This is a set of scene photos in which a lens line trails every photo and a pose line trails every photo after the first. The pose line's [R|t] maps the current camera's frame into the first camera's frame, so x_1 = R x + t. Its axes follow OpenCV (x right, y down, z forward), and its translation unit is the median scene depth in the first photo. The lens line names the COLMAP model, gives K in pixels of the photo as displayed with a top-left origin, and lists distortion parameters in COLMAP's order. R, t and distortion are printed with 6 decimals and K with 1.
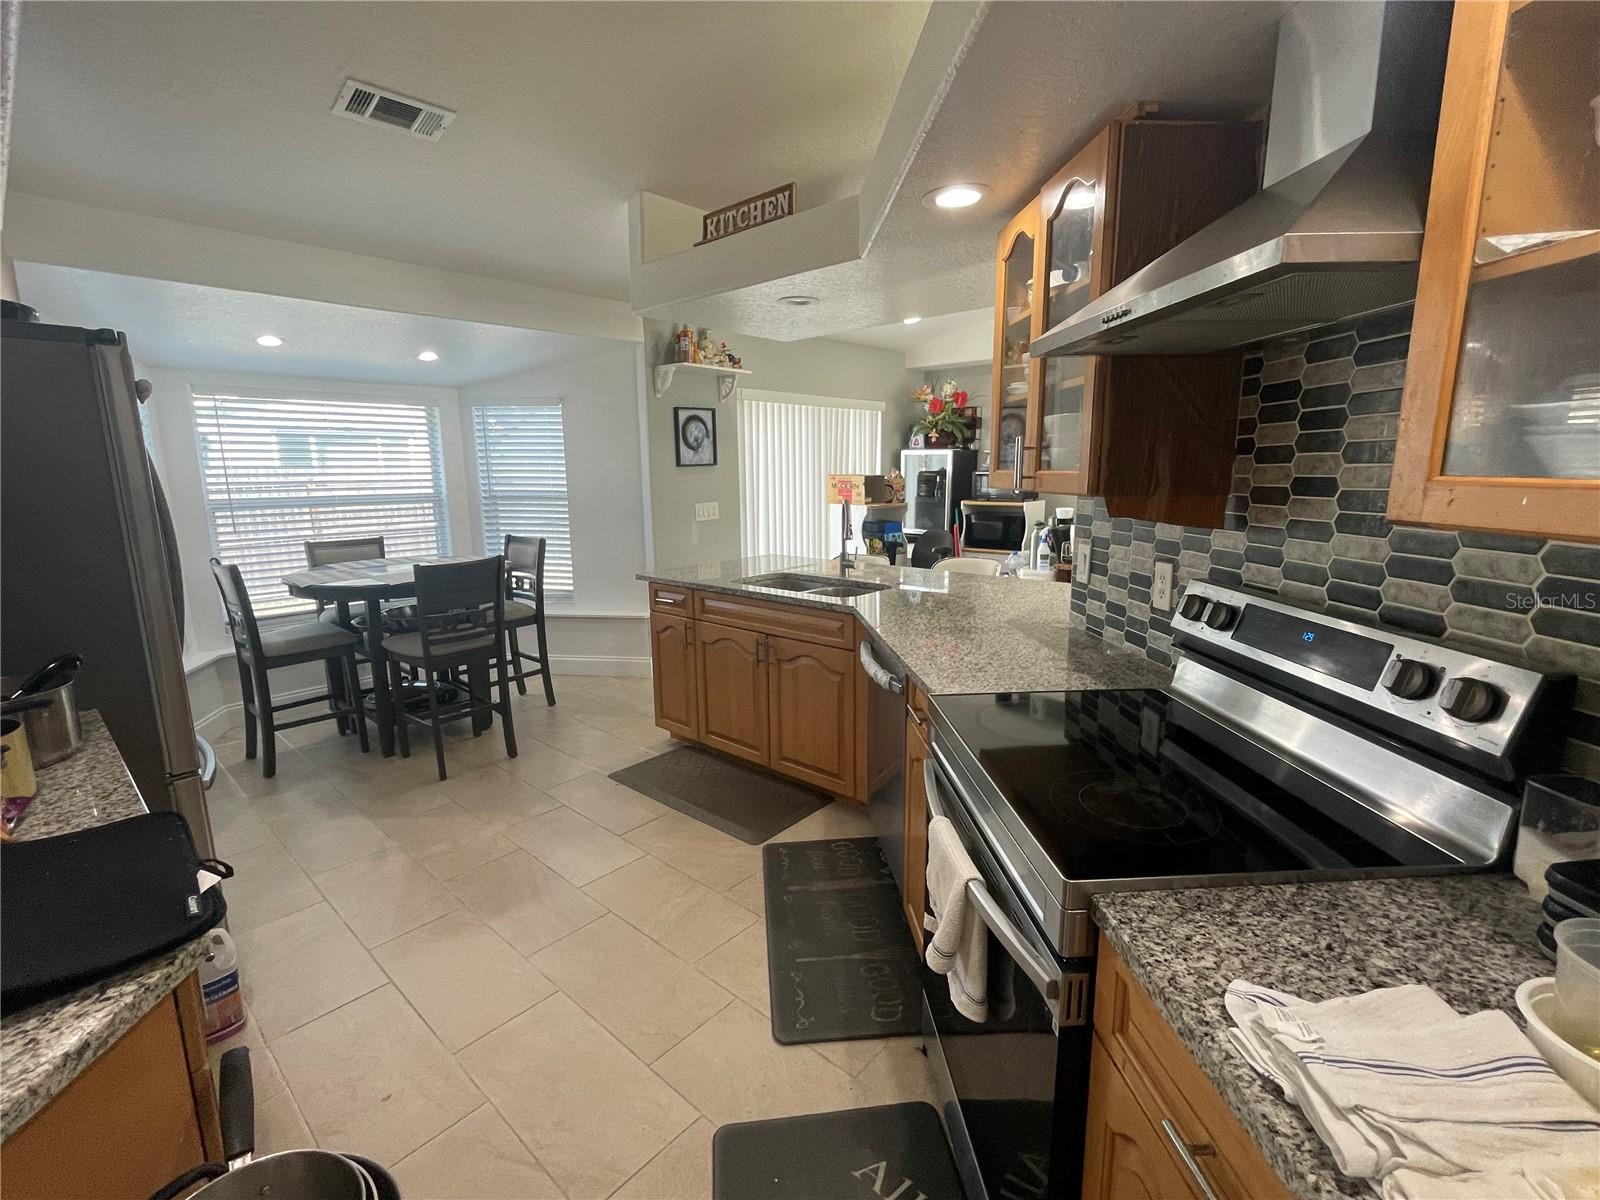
lens RADIAL K [[724.1, 0, 798.6], [0, 724.1, 597.0], [0, 0, 1]] dist [-0.005028, 0.000525]
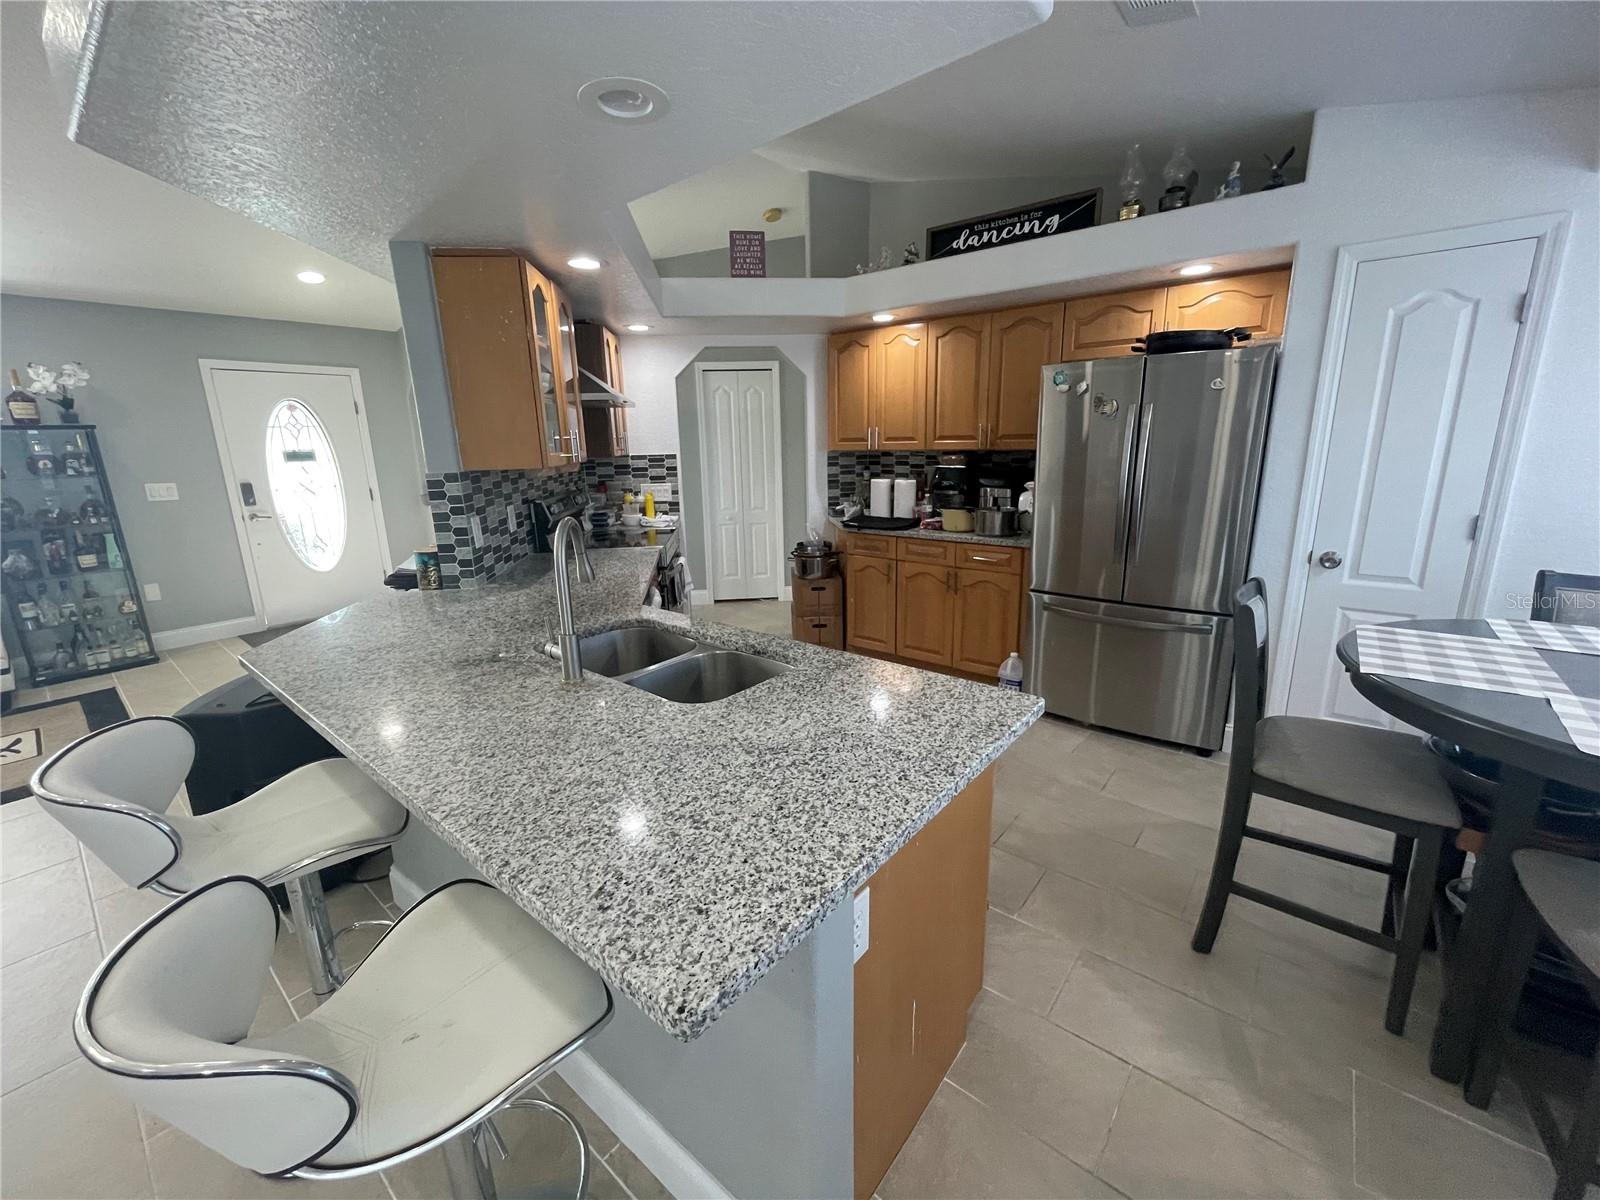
lens RADIAL K [[648.4, 0, 799.6], [0, 648.4, 595.9], [0, 0, 1]] dist [-0.003022, -0.000481]
pose [[-0.998362, 0.043894, -0.036701, -0.182181], [0.024906, 0.910888, 0.411900, -0.612314], [0.051510, 0.410312, -0.910489, 3.253262]]
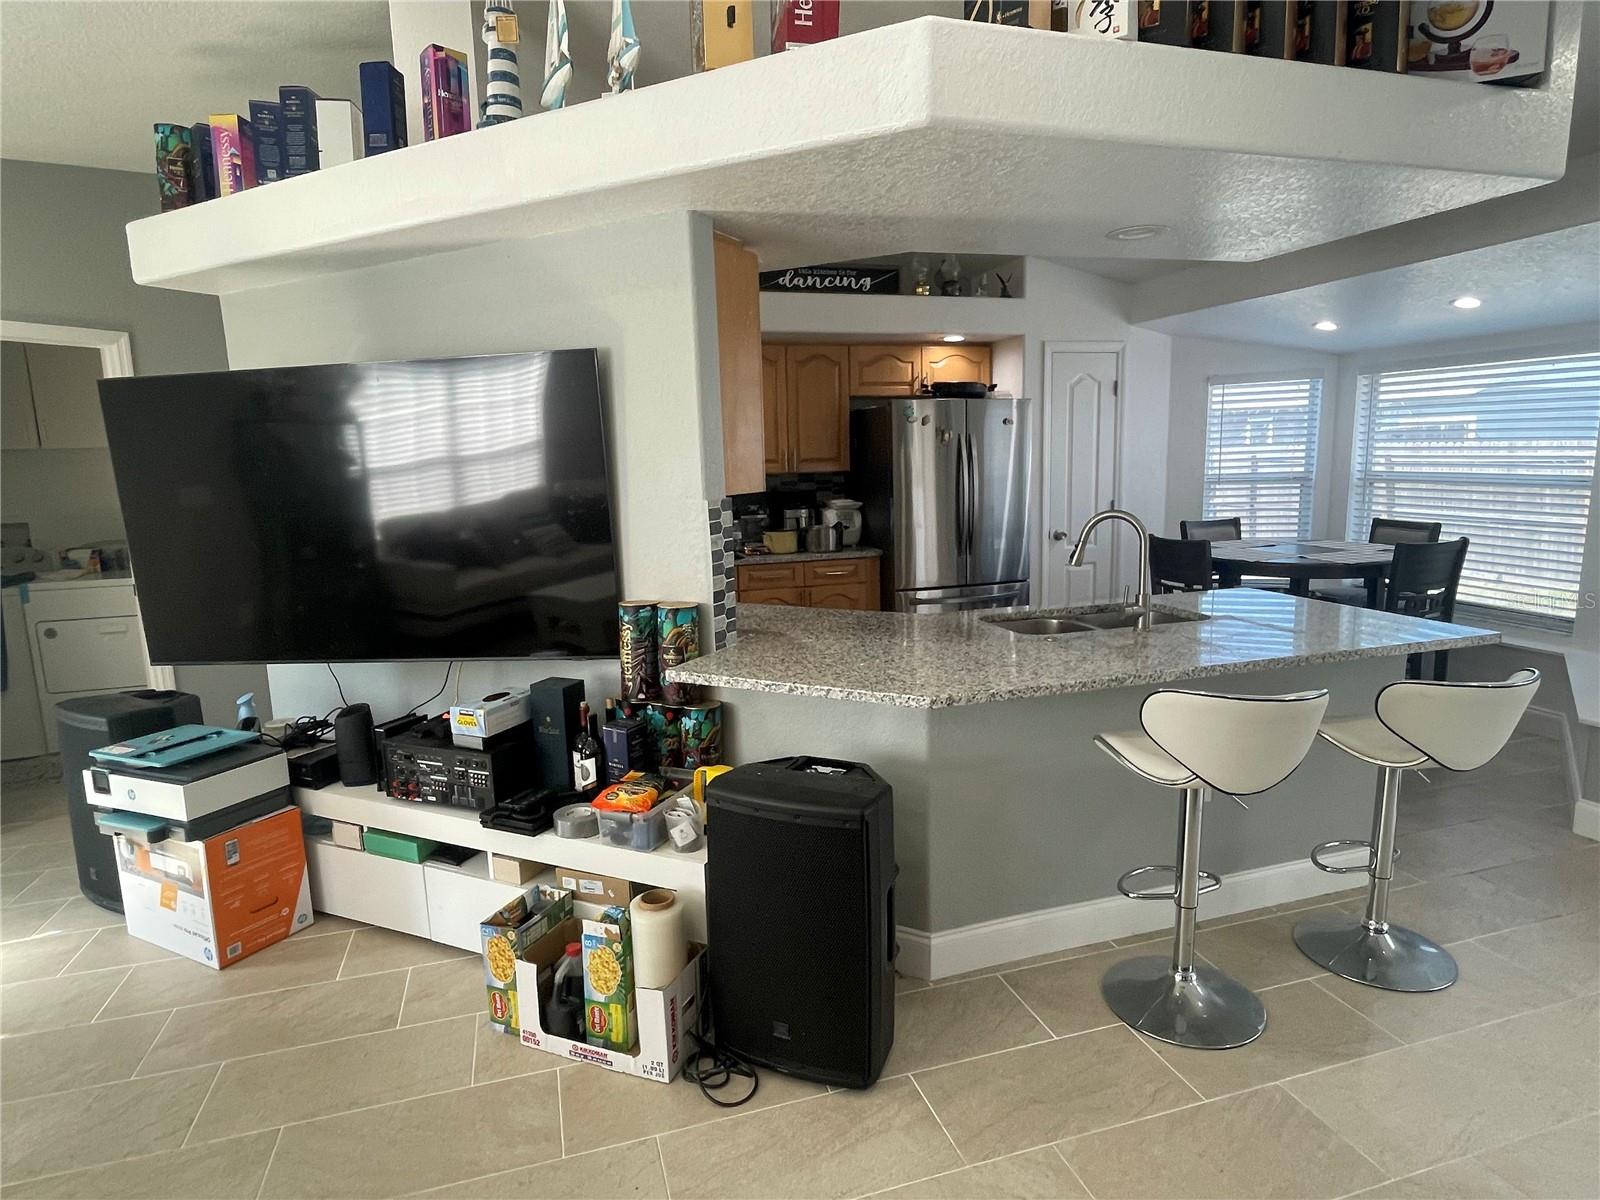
lens RADIAL K [[918.5, 0, 800.0], [0, 918.5, 600.0], [0, 0, 1]] dist [-0.000494, 0.000023]
pose [[-0.509740, 0.164015, -0.844550, 2.184494], [-0.127259, 0.956486, 0.262563, -0.558039], [0.850864, 0.241315, -0.466687, 2.631475]]
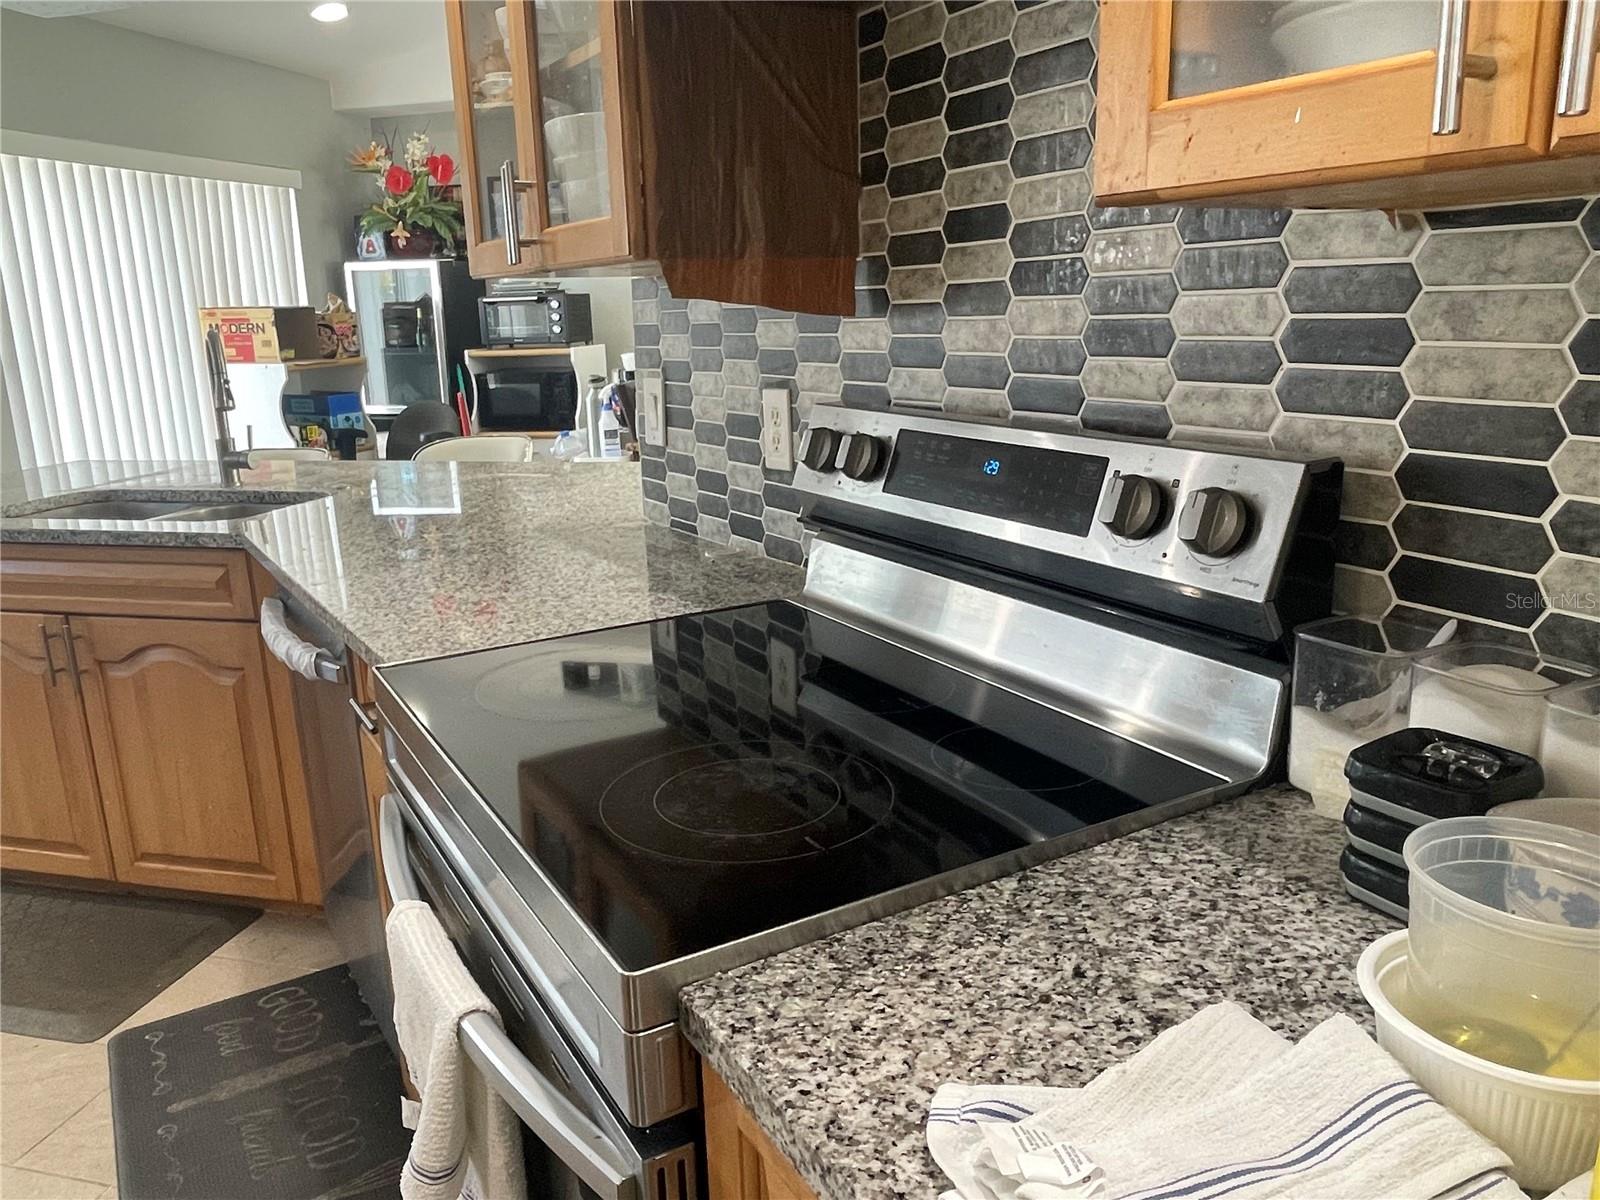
lens RADIAL K [[1178.2, 0, 800.0], [0, 1178.2, 600.0], [0, 0, 1]] dist [0.002163, -0.003895]
pose [[0.889325, -0.124735, 0.439934, 0.101665], [0.099680, 0.991822, 0.079710, 0.060224], [-0.446278, -0.027036, 0.894486, 0.163214]]
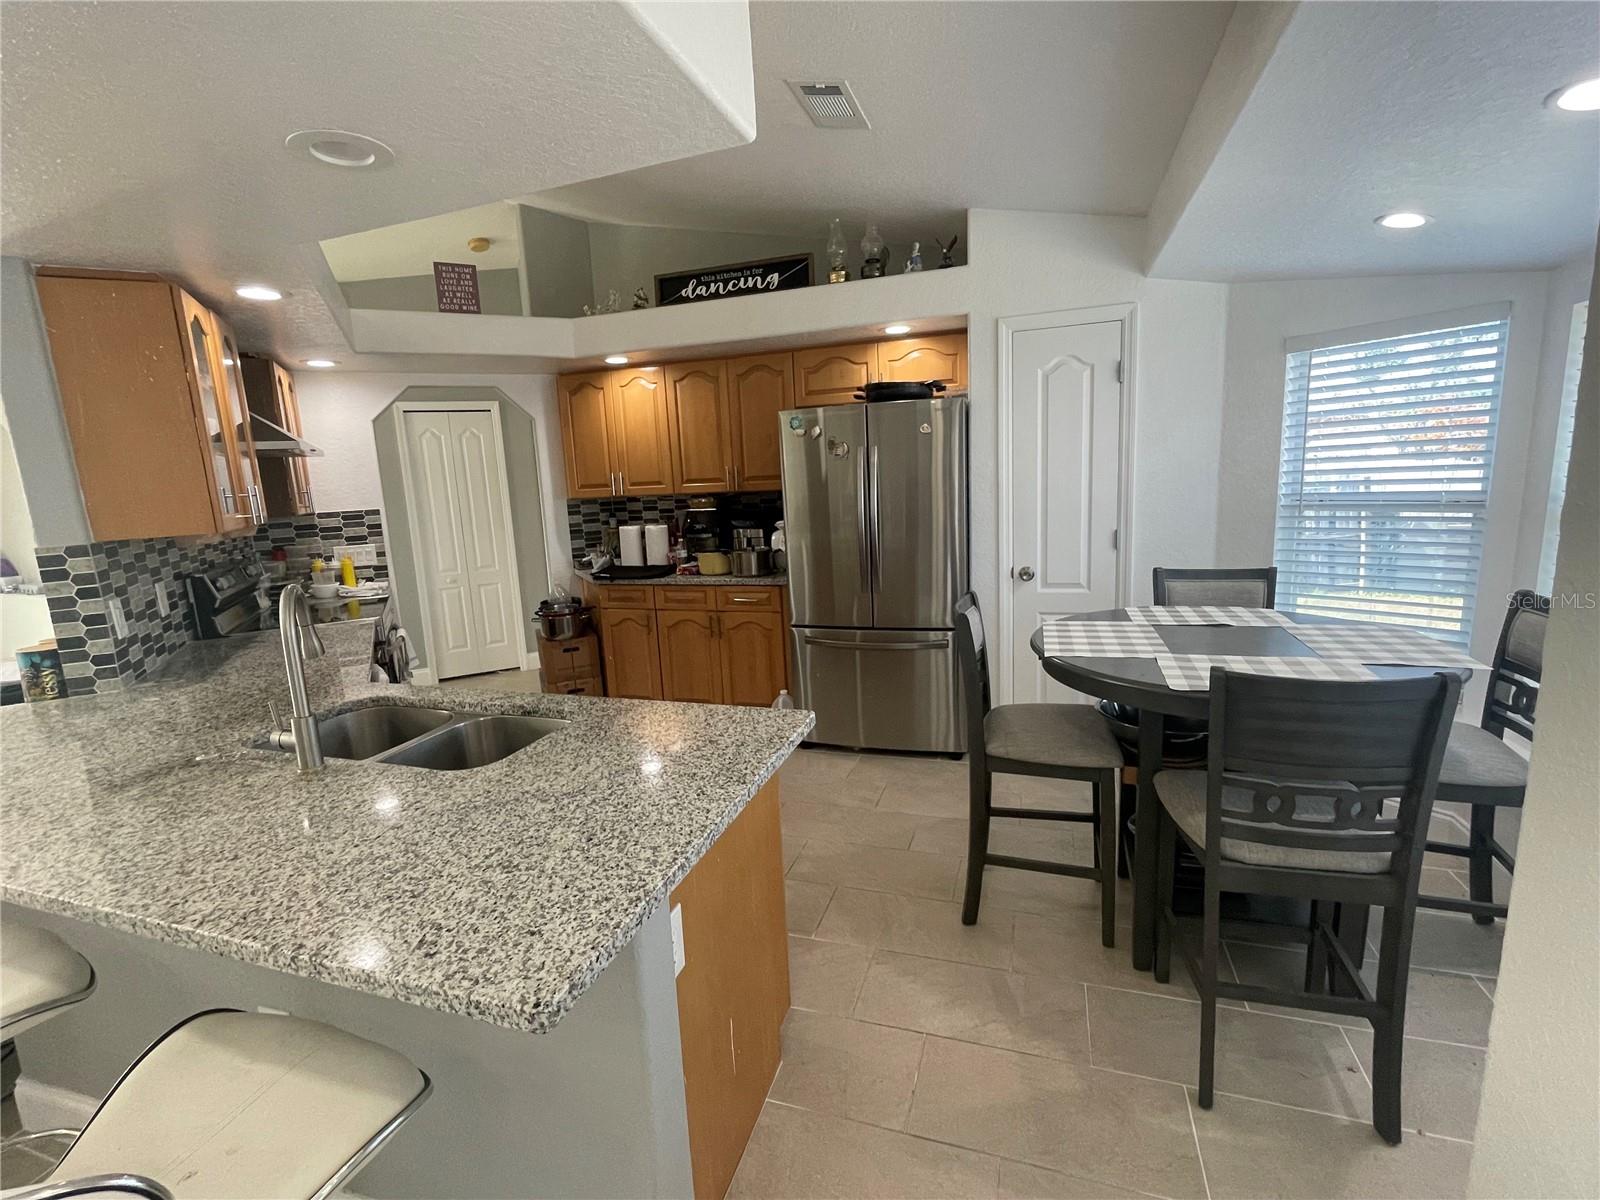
lens RADIAL K [[724.1, 0, 798.6], [0, 724.1, 597.0], [0, 0, 1]] dist [-0.005028, 0.000525]
pose [[-0.914364, 0.124326, -0.385333, -0.114405], [-0.015462, 0.940275, 0.340066, -0.650930], [0.404598, 0.316902, -0.857831, 3.410132]]
